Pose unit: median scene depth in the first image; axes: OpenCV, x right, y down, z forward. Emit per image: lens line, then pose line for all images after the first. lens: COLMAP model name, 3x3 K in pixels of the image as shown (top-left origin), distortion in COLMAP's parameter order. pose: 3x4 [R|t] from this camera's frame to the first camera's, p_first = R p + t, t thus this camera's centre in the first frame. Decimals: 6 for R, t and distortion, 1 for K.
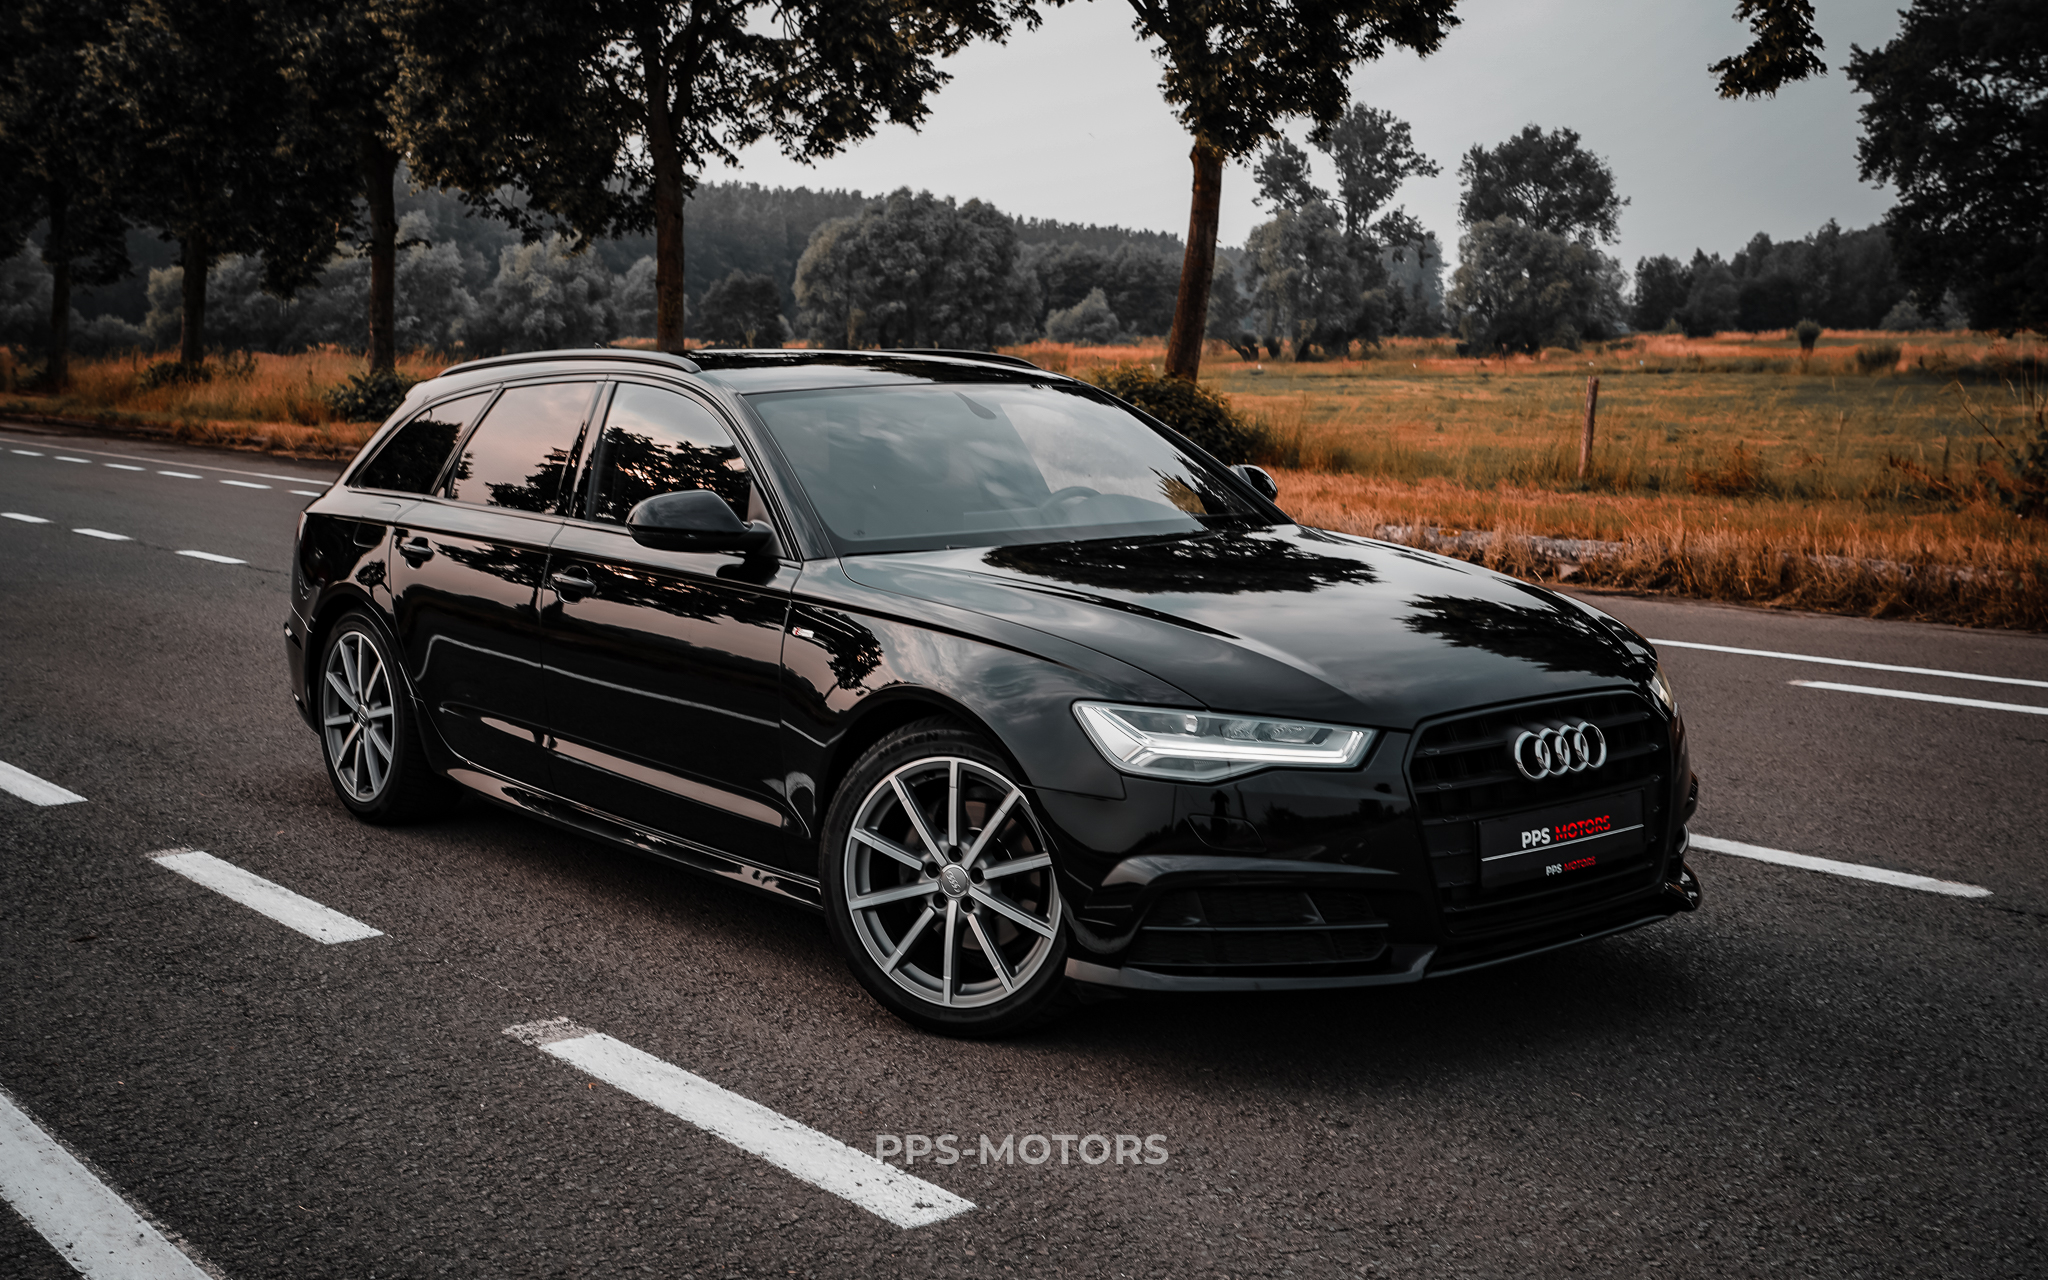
lens RADIAL K [[2317.6, 0, 1026.7], [0, 2317.6, 648.9], [0, 0, 1]] dist [0.044661, 0.000000]
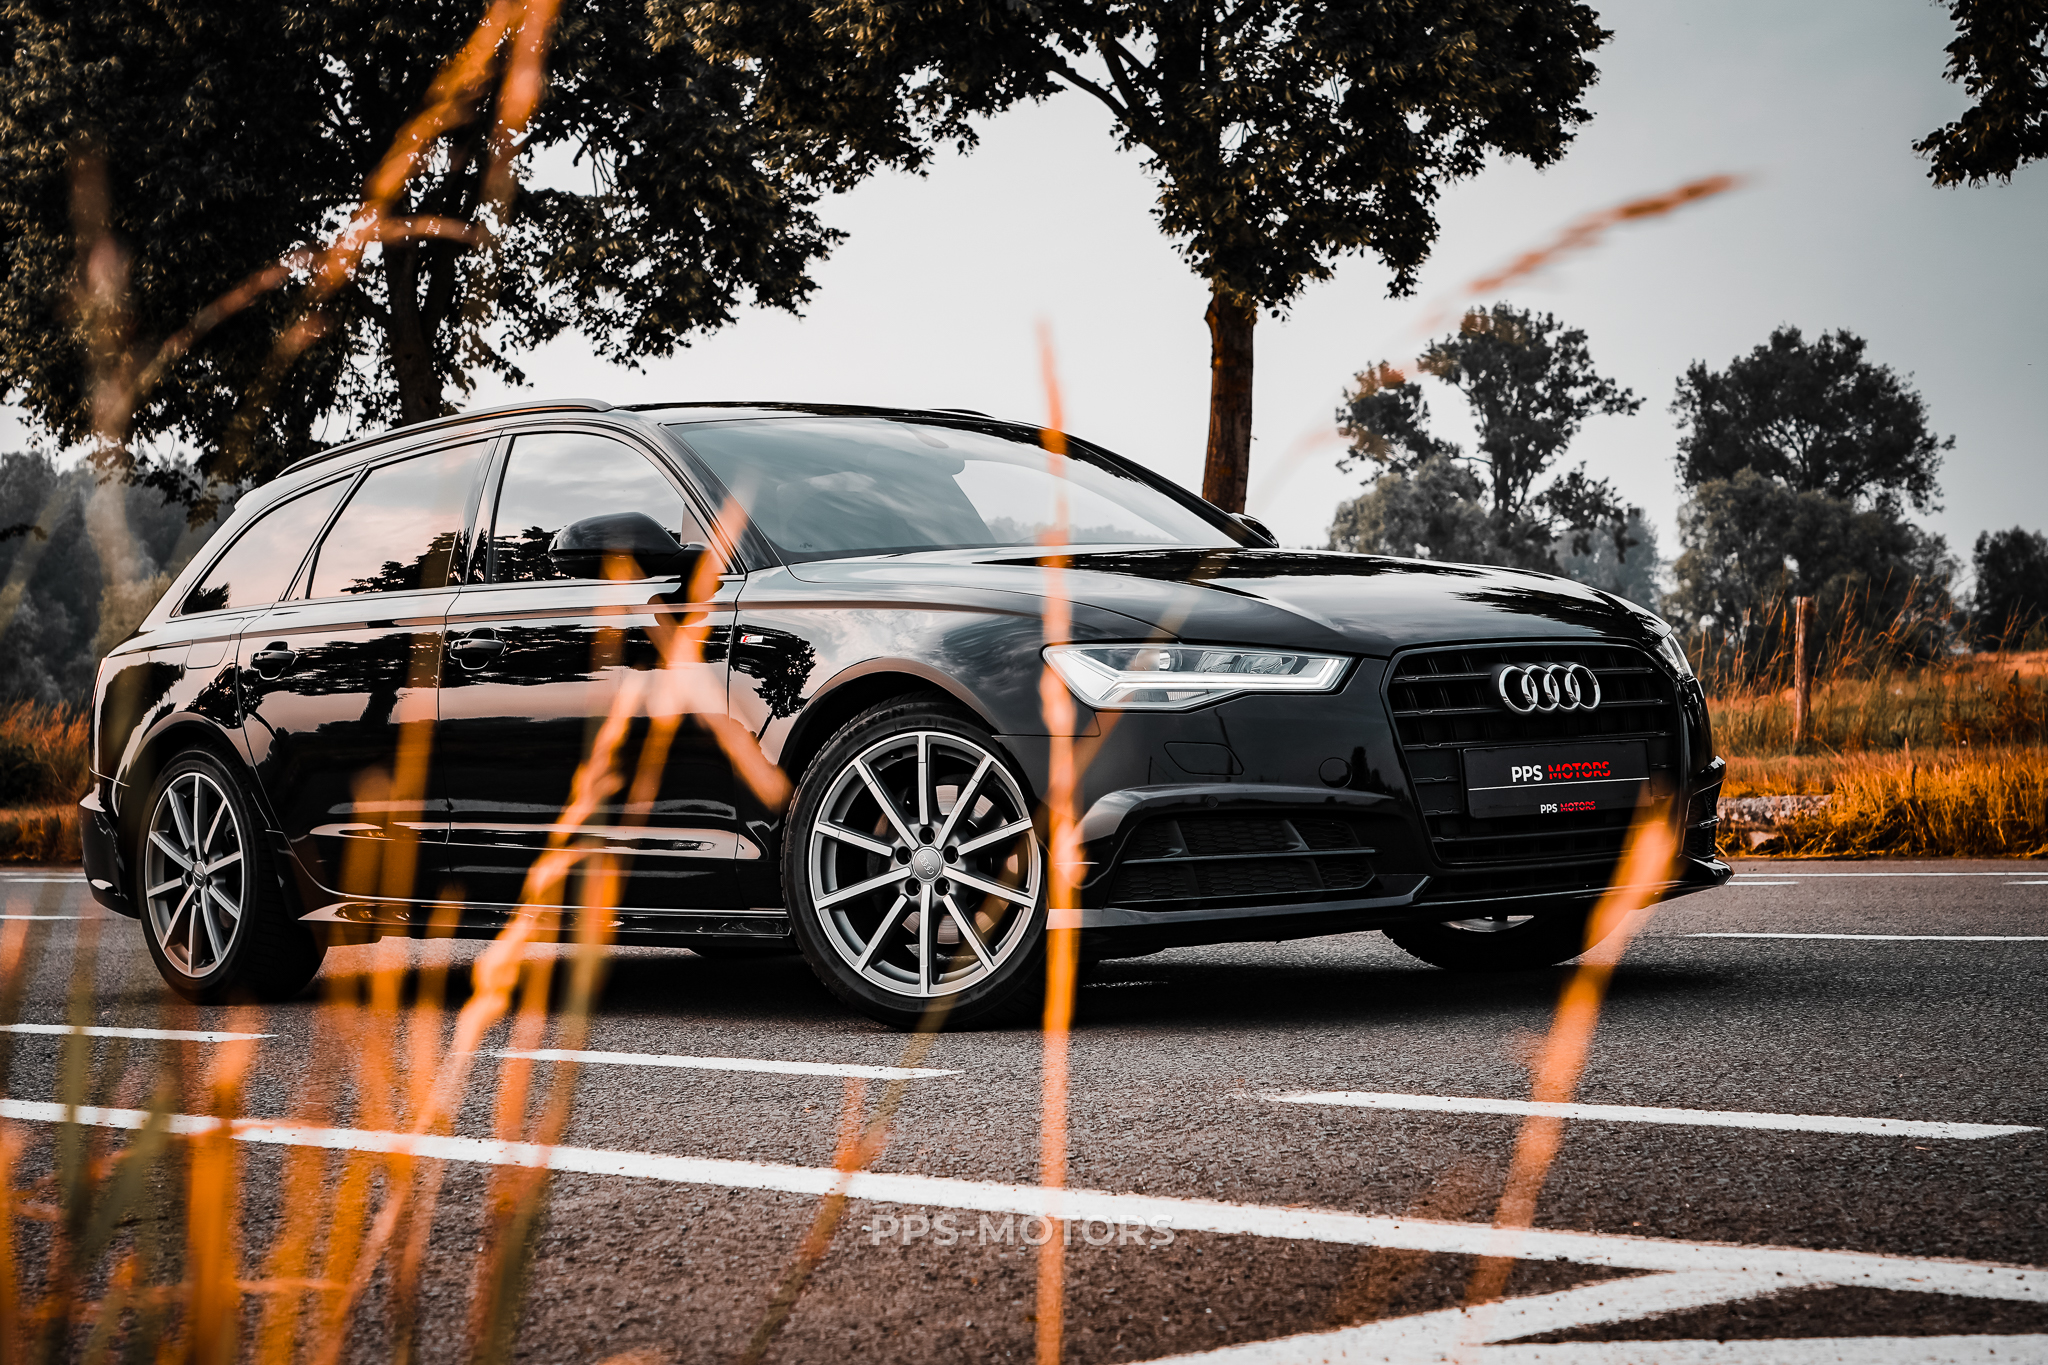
lens RADIAL K [[4000.6, 0, 1031.9], [0, 4000.6, 673.1], [0, 0, 1]] dist [0.020255, 0.000000]
pose [[0.999029, -0.041407, 0.015057, -0.002973], [0.043172, 0.988228, -0.146774, 0.079562], [-0.008802, 0.147281, 0.989055, -0.188607]]
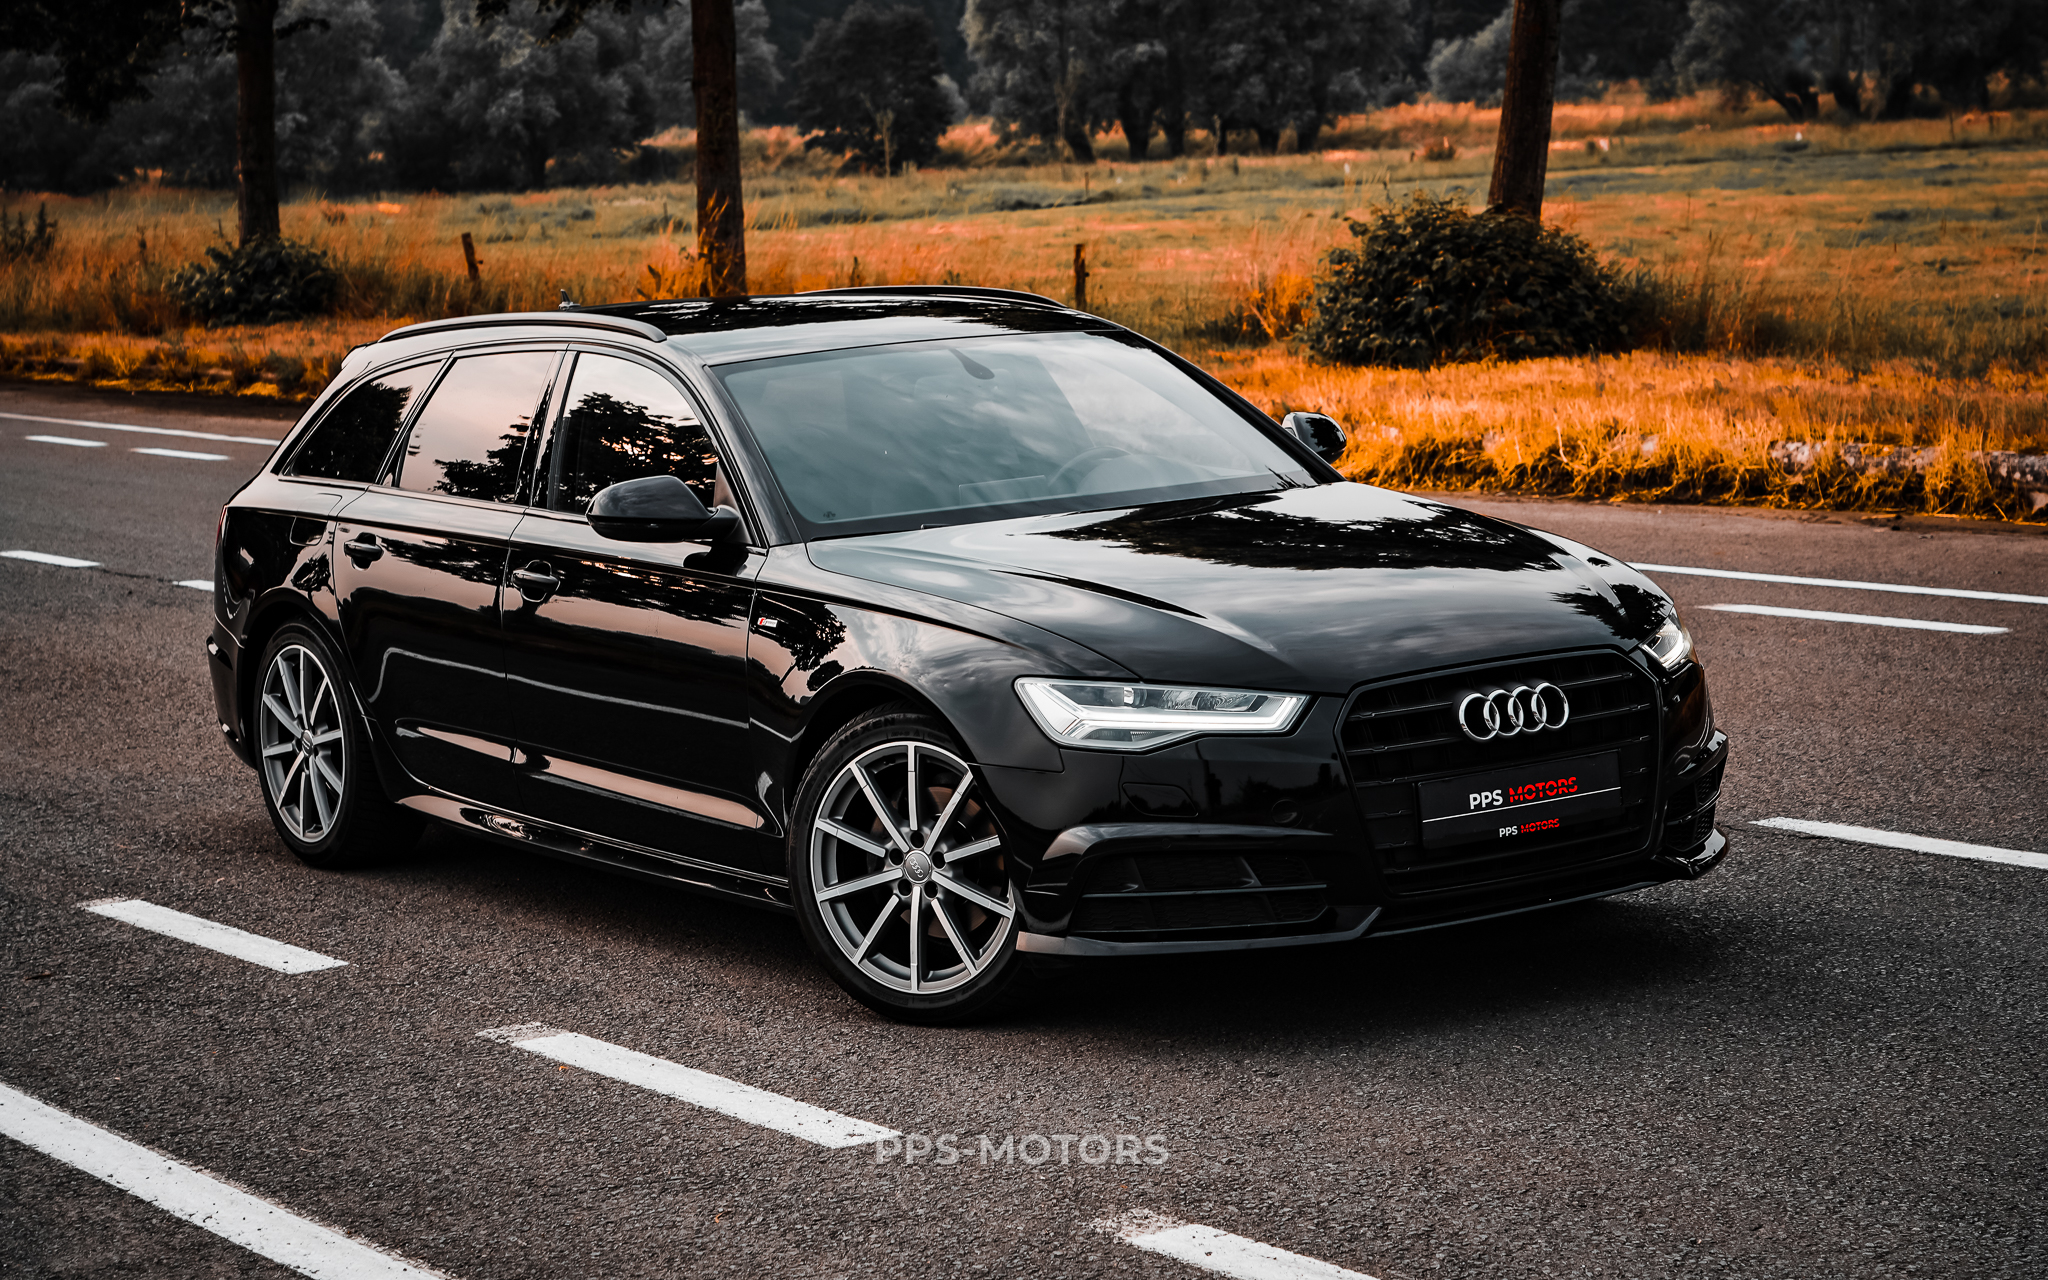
lens RADIAL K [[4411.1, 0, 1023.3], [0, 4411.1, 640.3], [0, 0, 1]] dist [-0.045244, 0.000000]
pose [[0.994690, -0.035827, -0.096475, 0.059628], [0.035088, 0.999340, -0.009350, 0.006850], [0.096747, 0.005915, 0.995291, -0.260622]]
